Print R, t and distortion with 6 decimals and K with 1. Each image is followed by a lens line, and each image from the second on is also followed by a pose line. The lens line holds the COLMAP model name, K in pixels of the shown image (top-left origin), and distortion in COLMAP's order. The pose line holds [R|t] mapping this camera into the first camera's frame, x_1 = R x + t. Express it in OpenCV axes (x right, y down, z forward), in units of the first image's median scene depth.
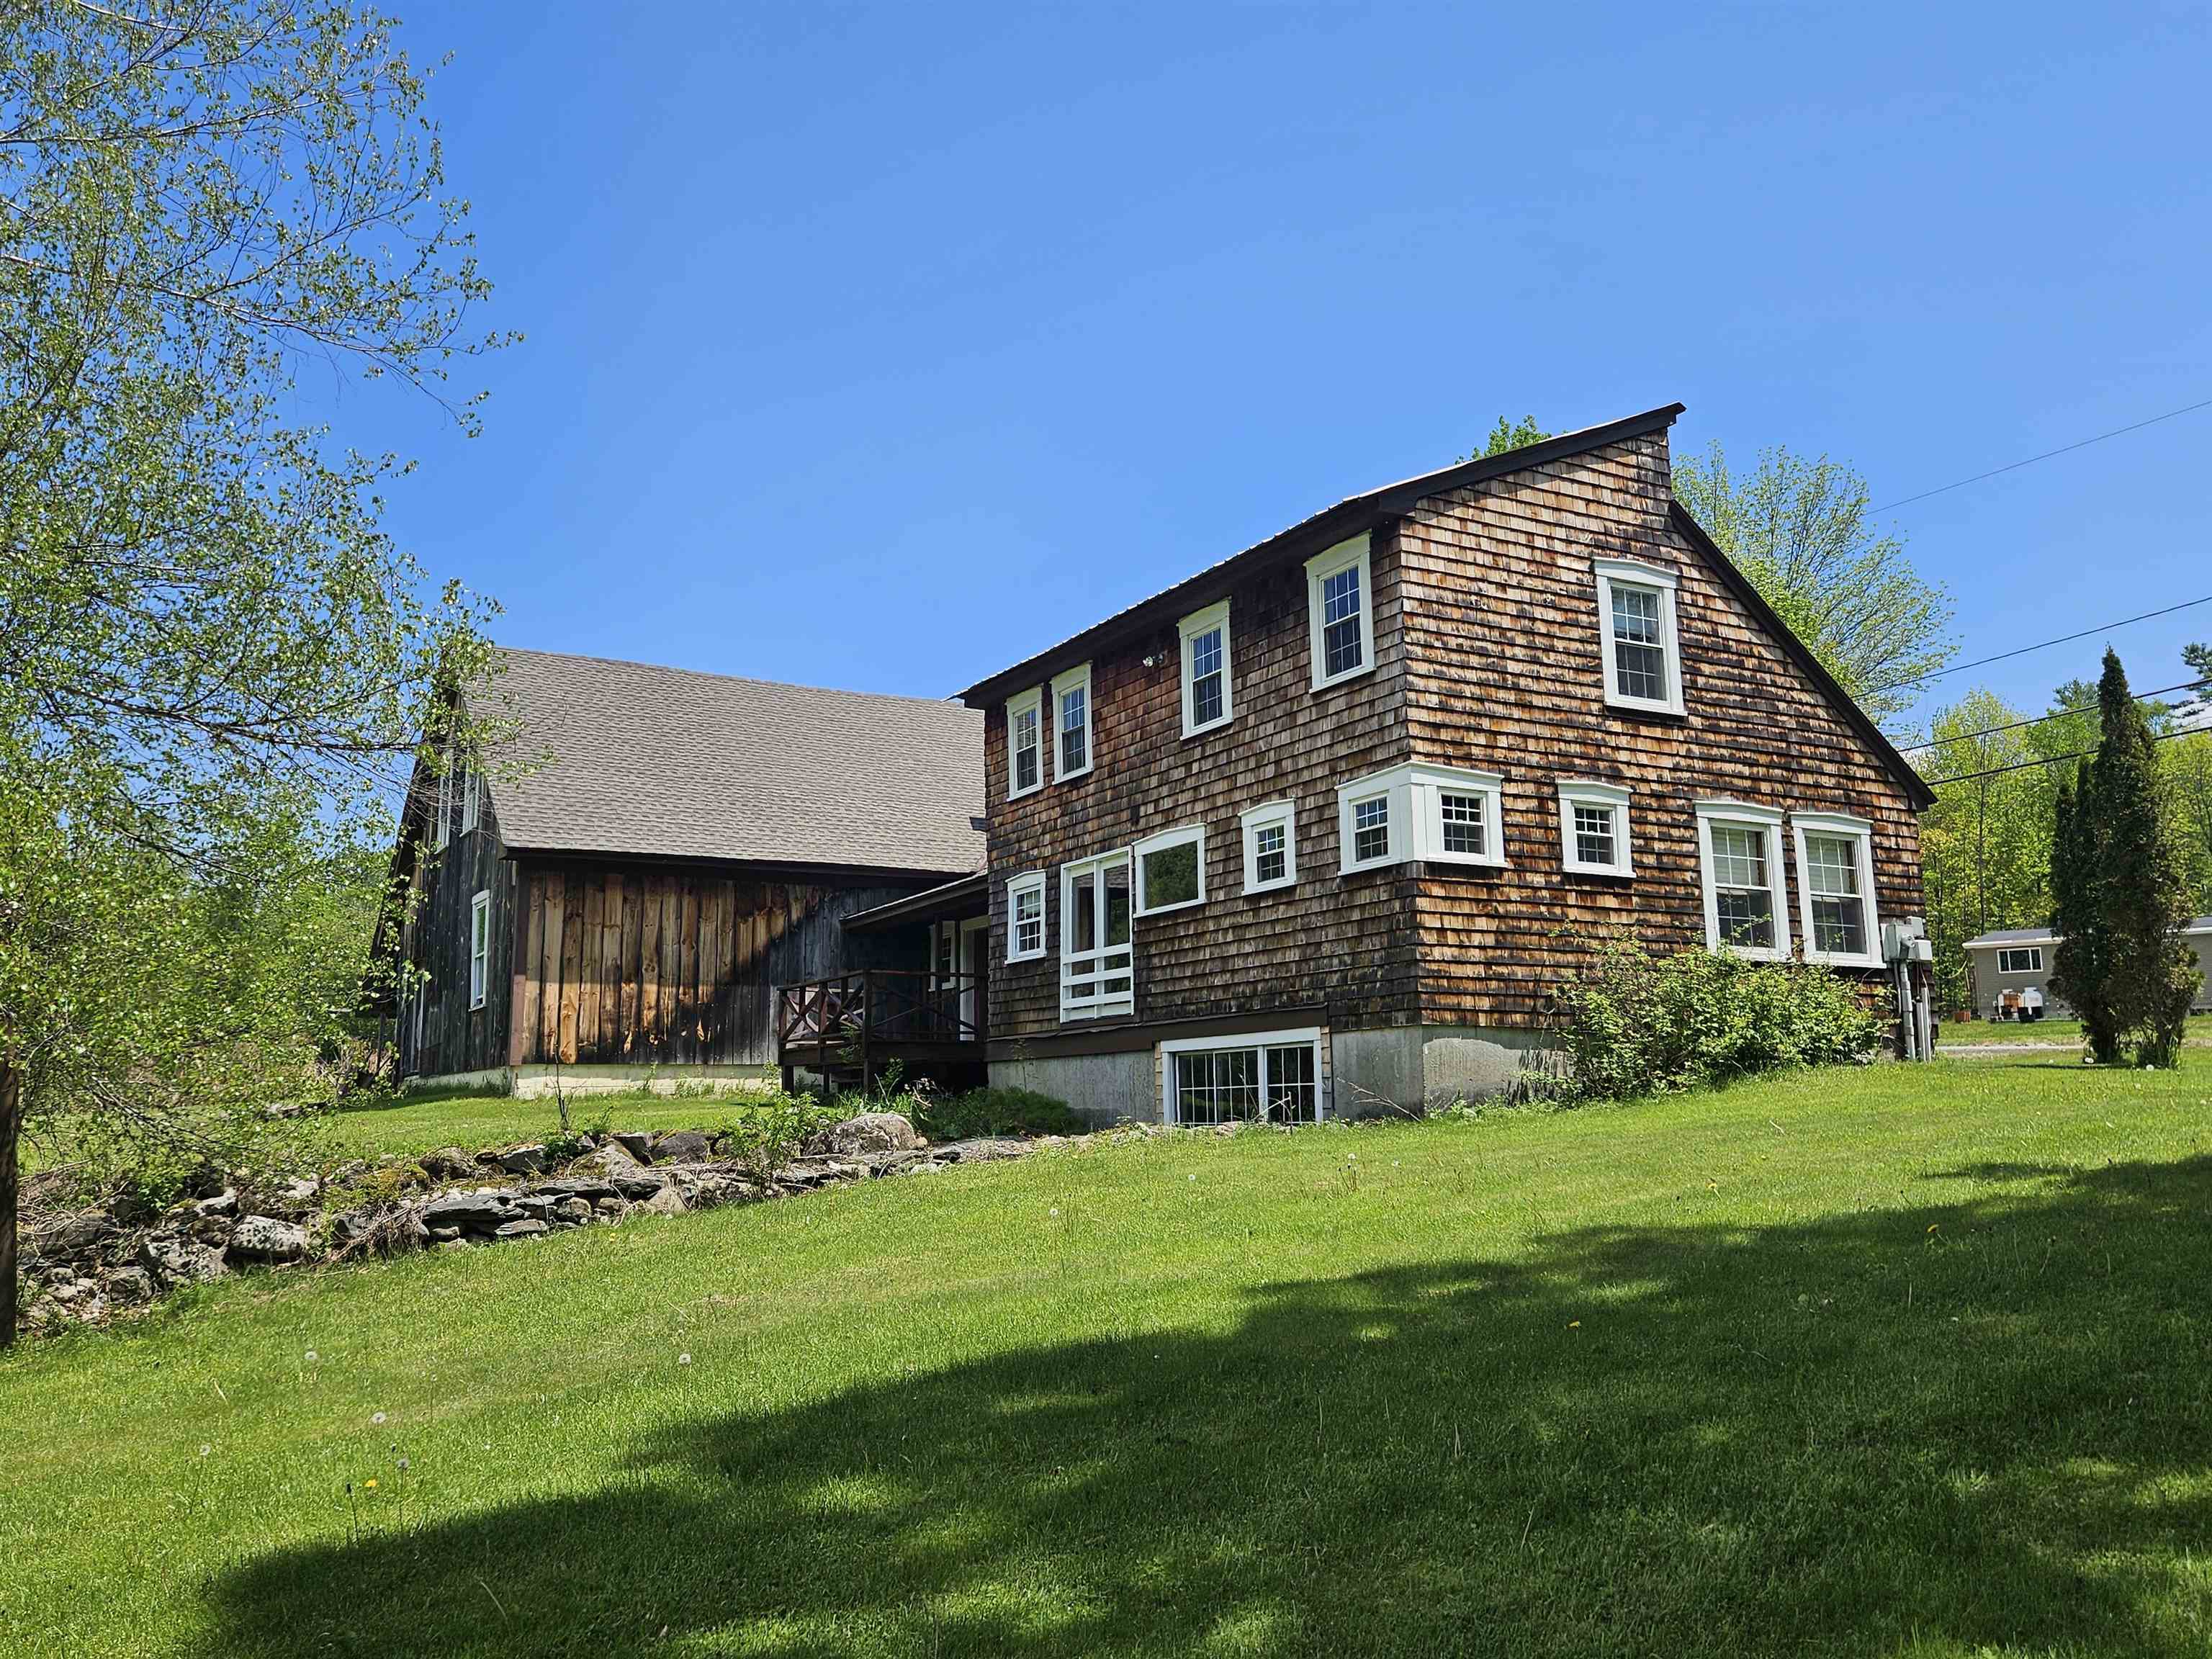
lens RADIAL K [[1536.5, 0, 901.7], [0, 1536.5, 817.2], [0, 0, 1]] dist [0.020956, -0.001390]
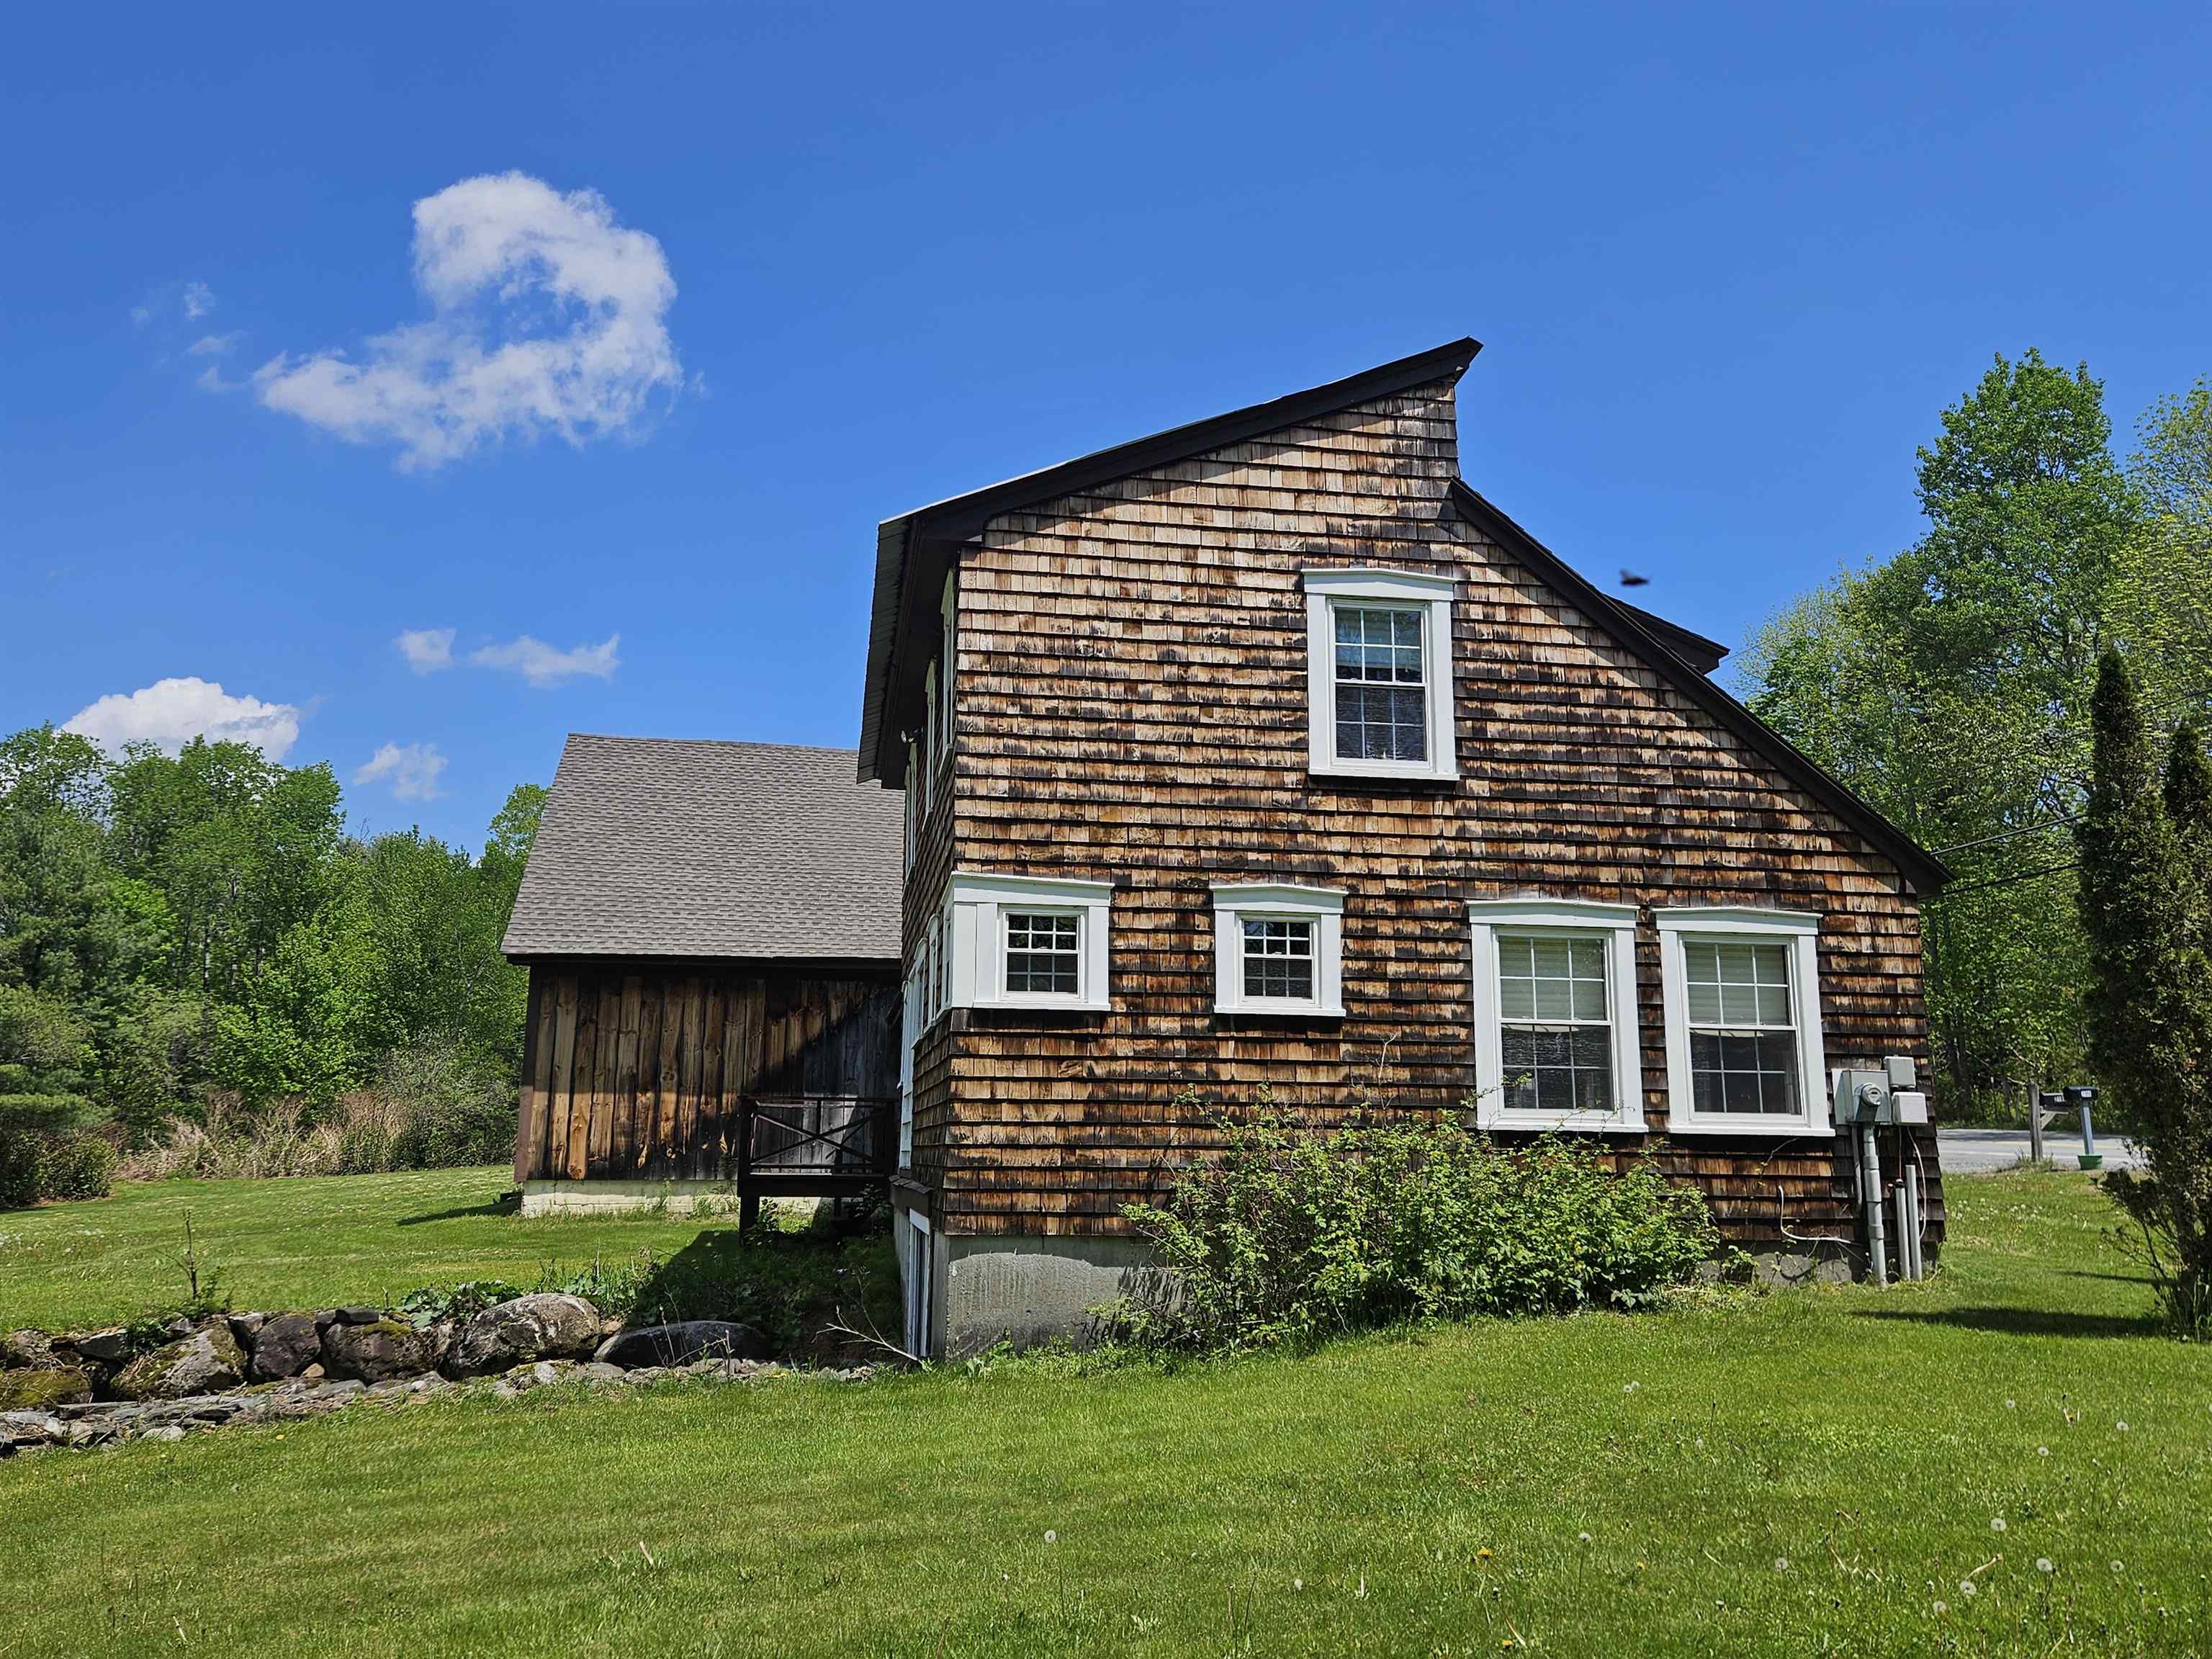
lens RADIAL K [[1493.9, 0, 1111.0], [0, 1493.9, 836.5], [0, 0, 1]] dist [0.057655, -0.048619]
pose [[0.958076, -0.042405, -0.283360, 0.550885], [0.039855, 0.999096, -0.014761, -0.036301], [0.283730, 0.002848, 0.958900, 0.299036]]
